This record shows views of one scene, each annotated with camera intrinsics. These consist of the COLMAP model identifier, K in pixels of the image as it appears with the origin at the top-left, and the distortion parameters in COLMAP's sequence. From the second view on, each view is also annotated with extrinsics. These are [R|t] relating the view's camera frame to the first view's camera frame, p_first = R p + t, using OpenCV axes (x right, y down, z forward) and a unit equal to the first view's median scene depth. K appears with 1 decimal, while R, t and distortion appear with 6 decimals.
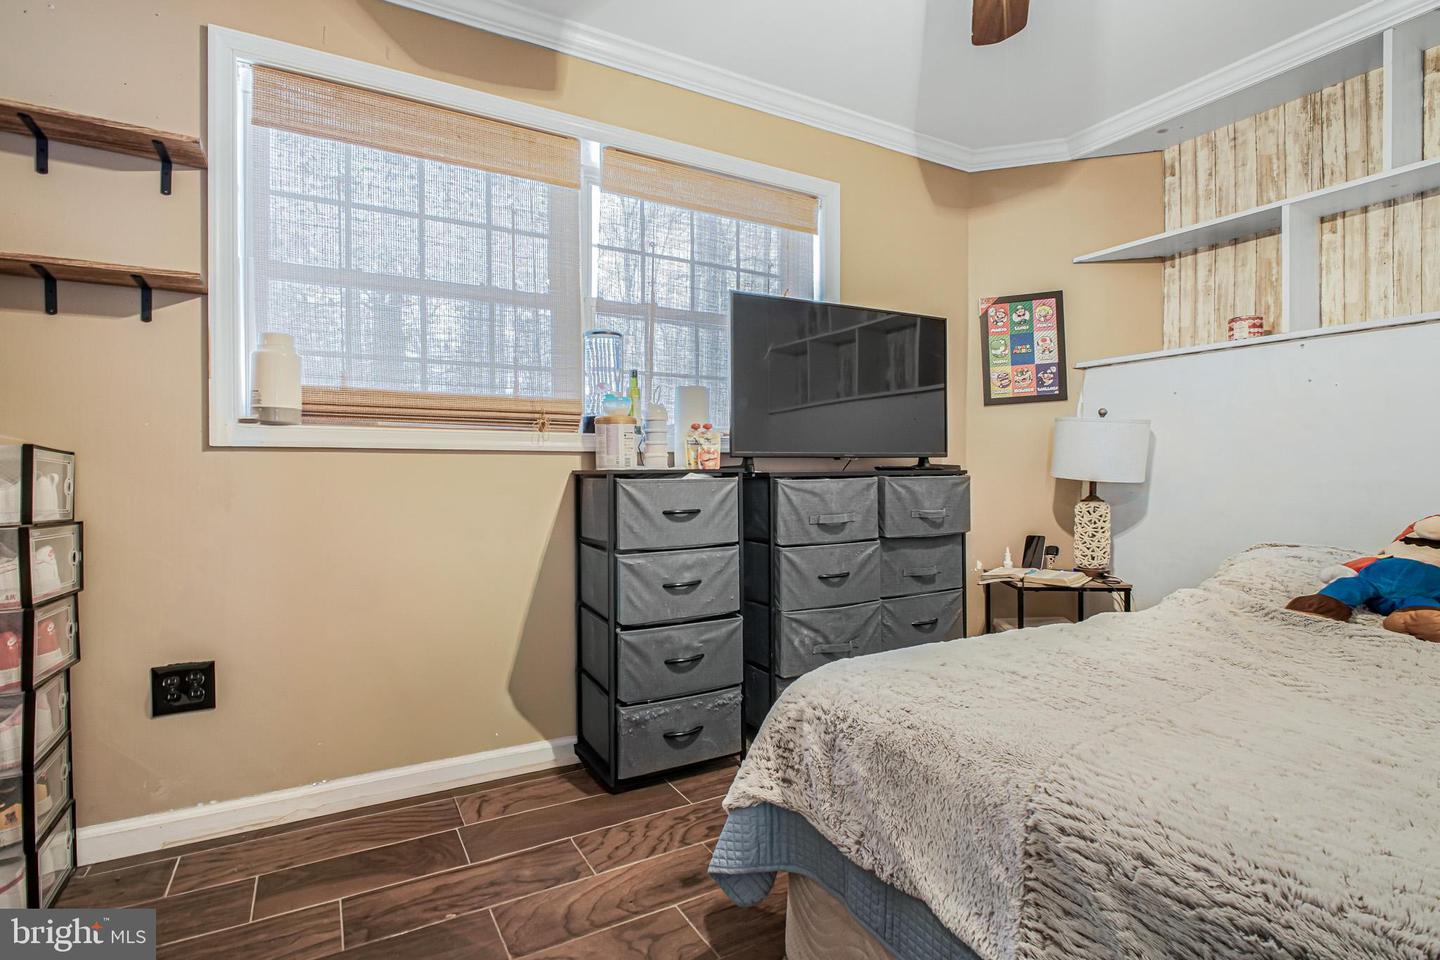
lens RADIAL K [[689.5, 0, 727.3], [0, 689.5, 478.9], [0, 0, 1]] dist [-0.016574, -0.002724]
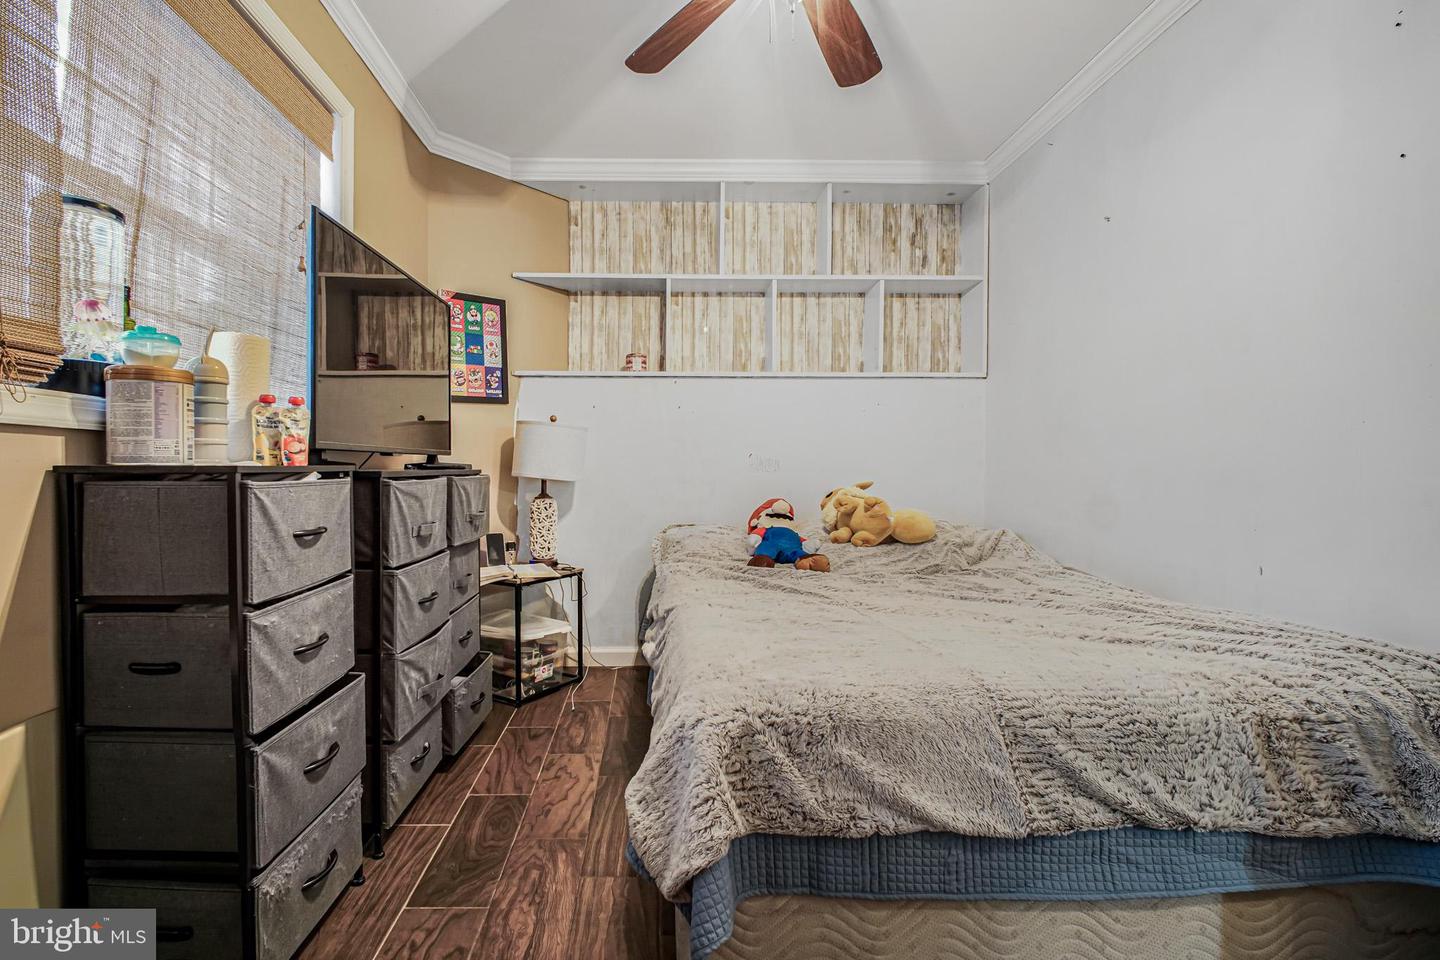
lens RADIAL K [[668.5, 0, 727.6], [0, 668.5, 473.6], [0, 0, 1]] dist [-0.004488, -0.004128]
pose [[0.467084, 0.002008, 0.884211, -0.296731], [0.003494, 0.999985, -0.004116, -0.002190], [-0.884206, 0.005012, 0.467070, 0.245464]]
